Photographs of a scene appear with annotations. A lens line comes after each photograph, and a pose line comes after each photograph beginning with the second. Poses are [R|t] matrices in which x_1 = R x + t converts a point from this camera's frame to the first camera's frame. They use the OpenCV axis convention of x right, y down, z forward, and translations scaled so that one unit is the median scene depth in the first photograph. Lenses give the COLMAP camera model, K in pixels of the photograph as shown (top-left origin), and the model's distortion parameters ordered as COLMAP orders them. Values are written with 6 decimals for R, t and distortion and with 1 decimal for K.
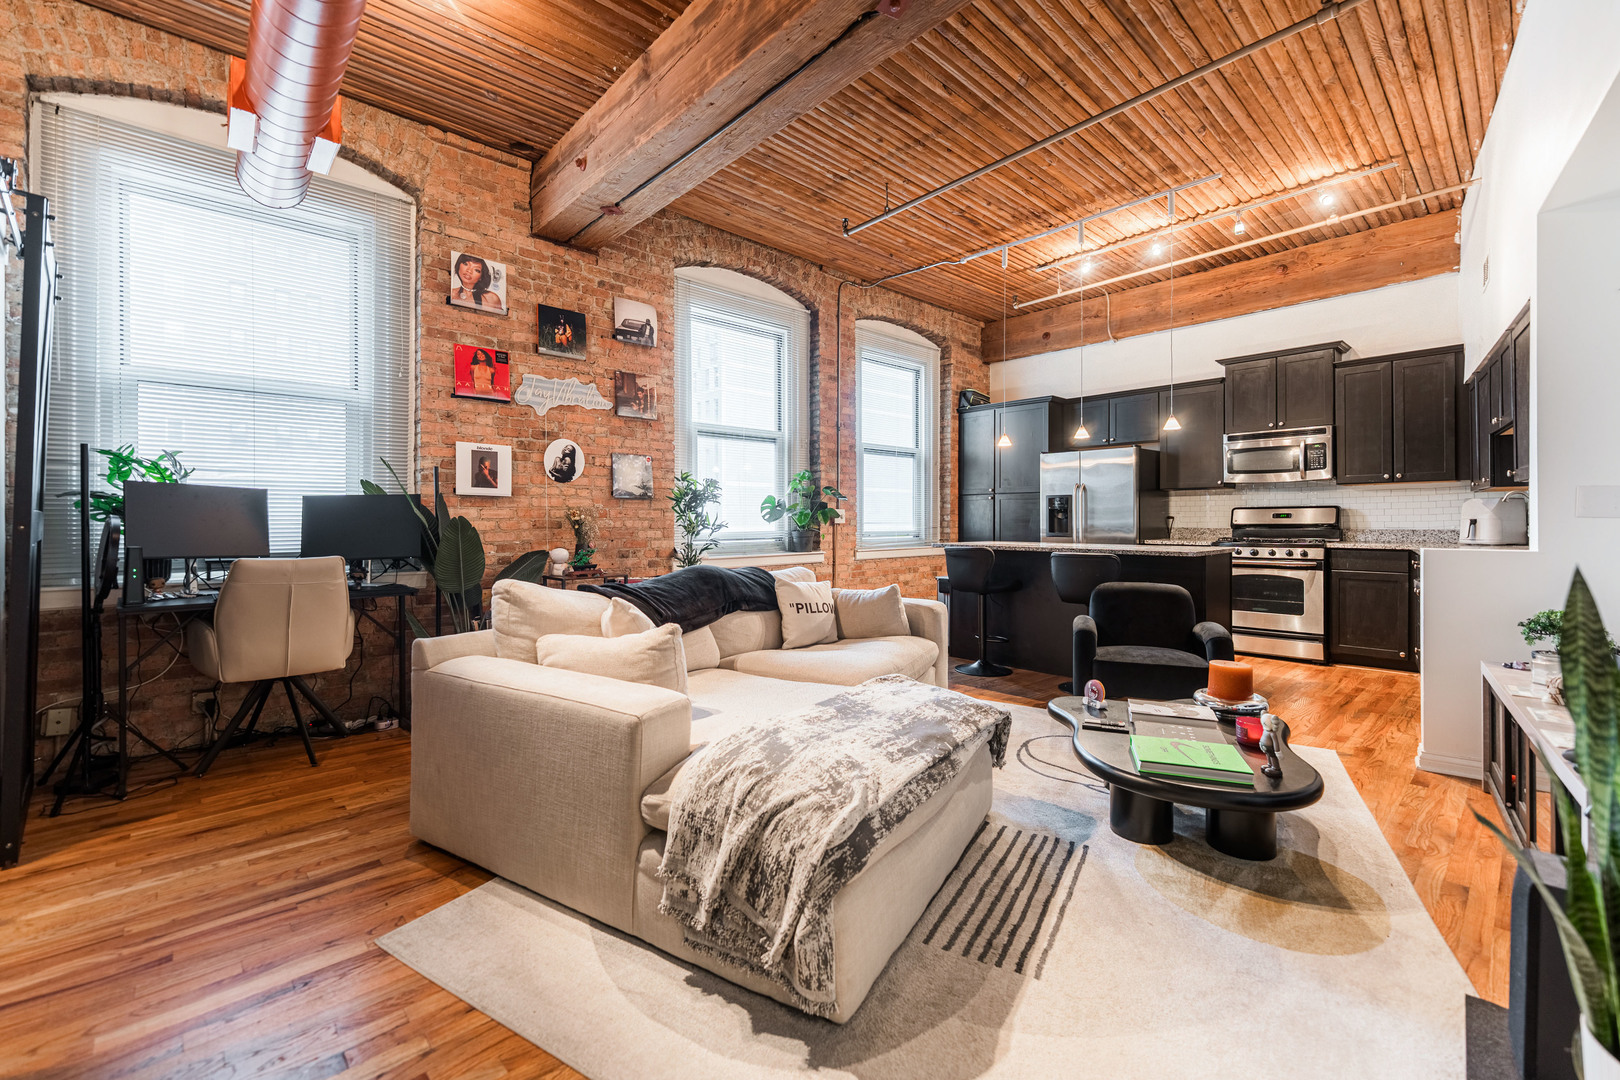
lens RADIAL K [[675.5, 0, 802.8], [0, 675.5, 520.6], [0, 0, 1]] dist [0.000833, -0.000255]
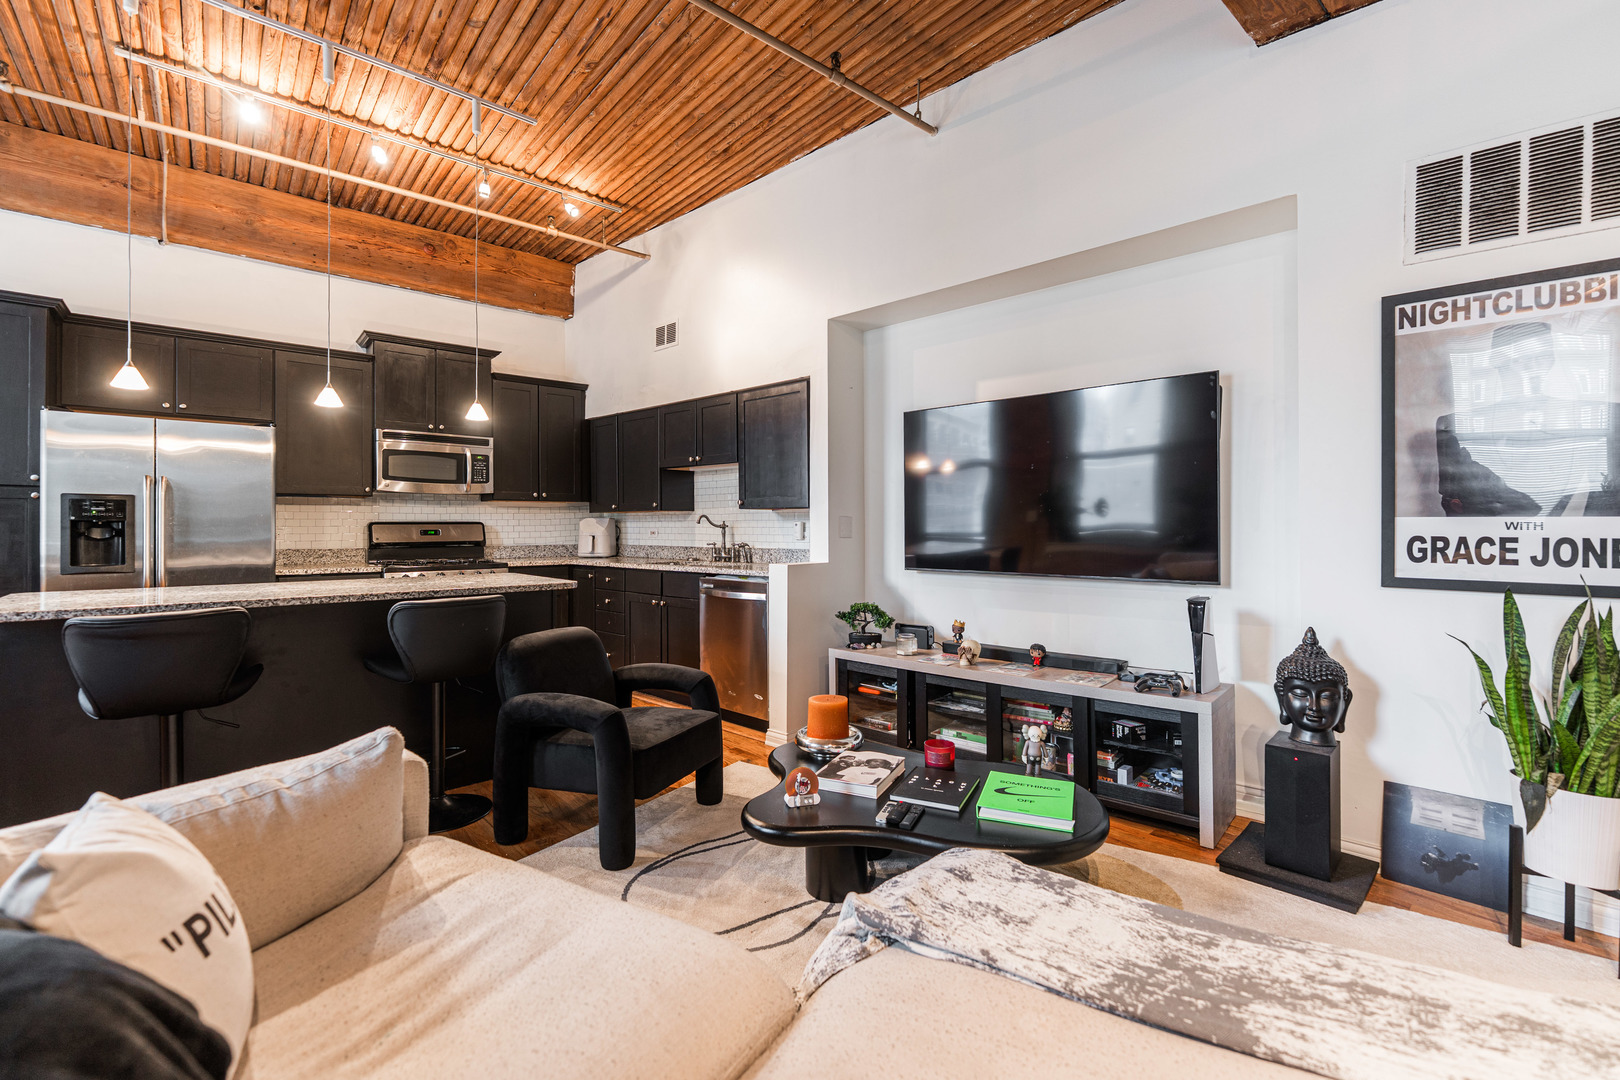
lens RADIAL K [[688.3, 0, 805.5], [0, 688.3, 523.9], [0, 0, 1]] dist [0.000218, 0.000084]
pose [[0.033319, 0.006527, 0.999423, -0.172900], [0.002262, 0.999976, -0.006606, -0.012574], [-0.999442, 0.002481, 0.033303, 0.536594]]
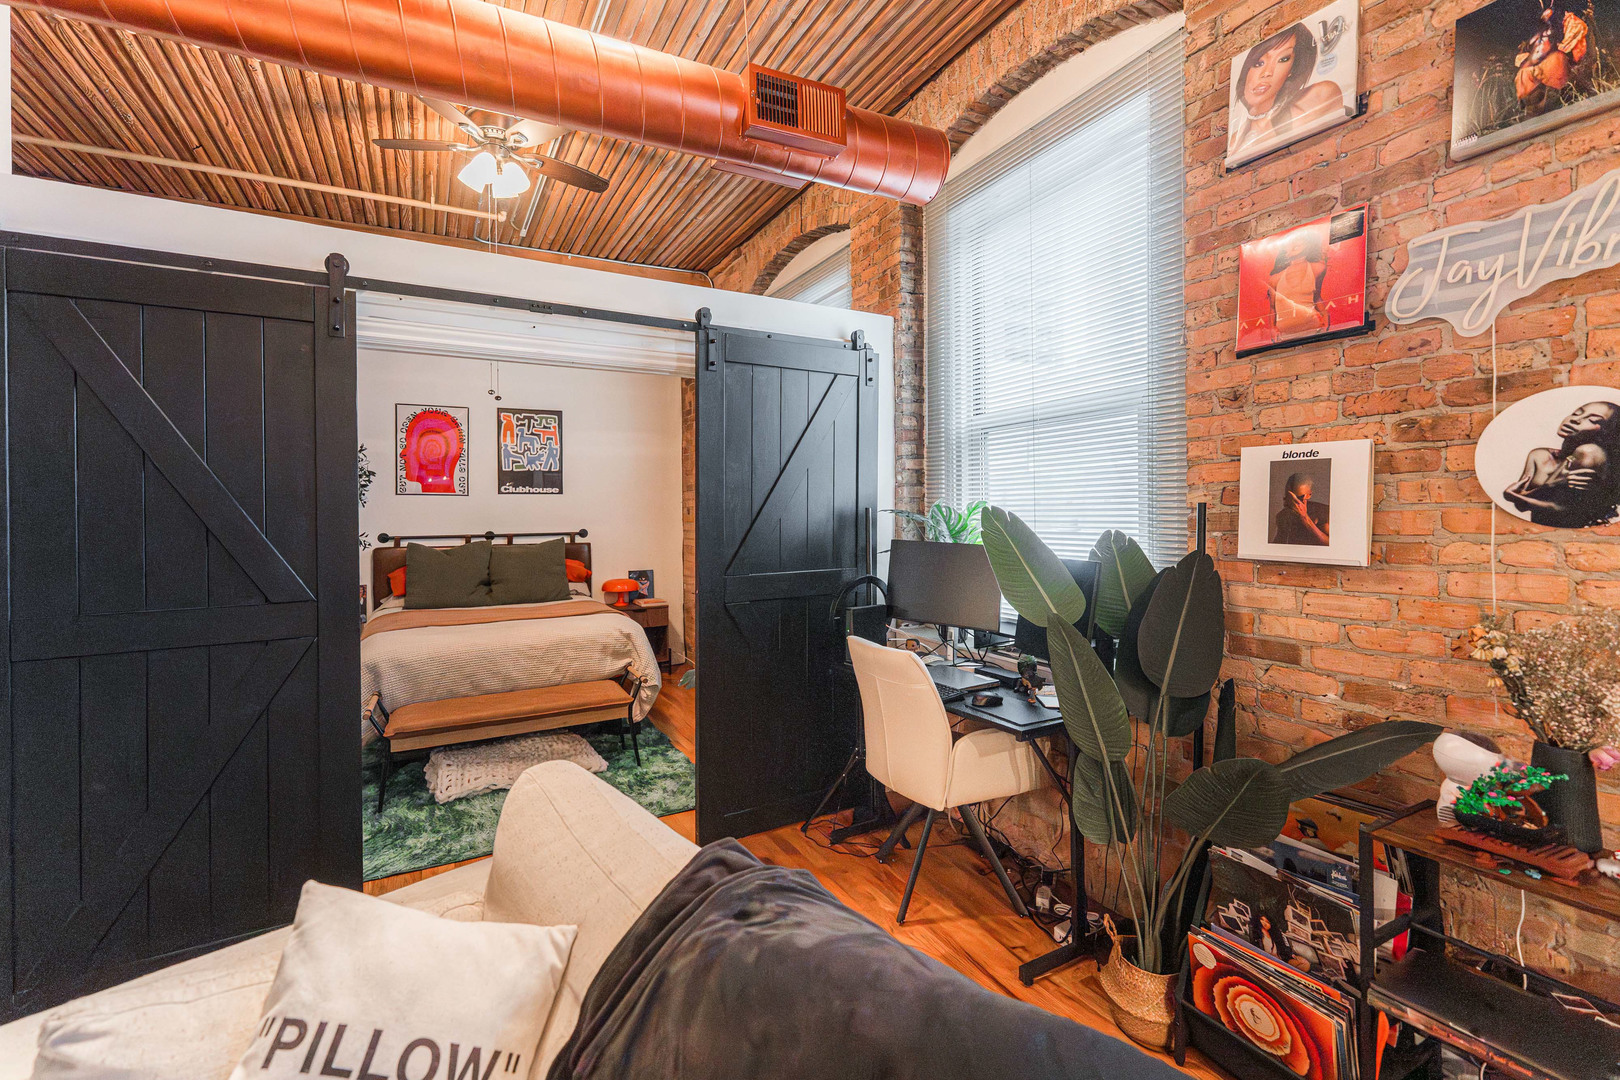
lens RADIAL K [[710.8, 0, 808.7], [0, 710.8, 513.1], [0, 0, 1]] dist [0.001284, -0.000038]
pose [[-0.247743, 0.005301, -0.968811, 0.042971], [0.010672, 0.999939, 0.002742, -0.058714], [0.968767, -0.009659, -0.247784, 0.643400]]
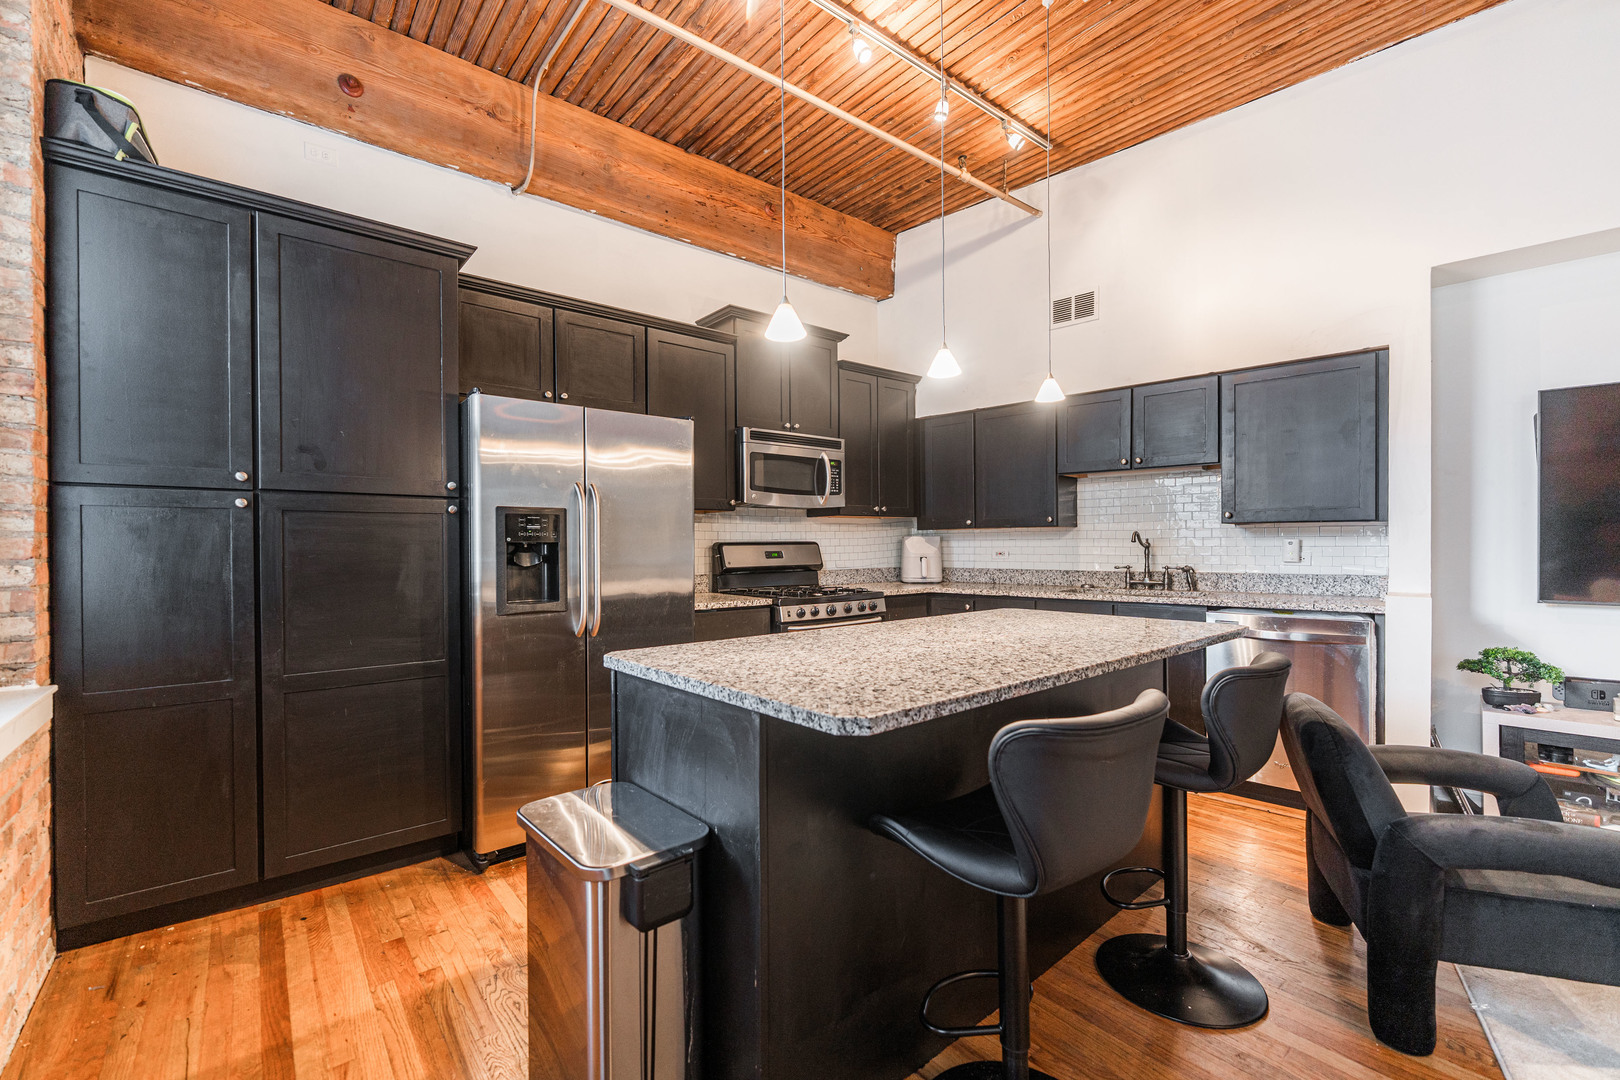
lens RADIAL K [[681.4, 0, 794.0], [0, 681.4, 550.2], [0, 0, 1]] dist [0.001679, 0.000197]
pose [[0.065461, -0.005842, 0.997838, -0.010161], [0.007324, 0.999959, 0.005374, -0.017447], [-0.997828, 0.006956, 0.065501, 1.021854]]
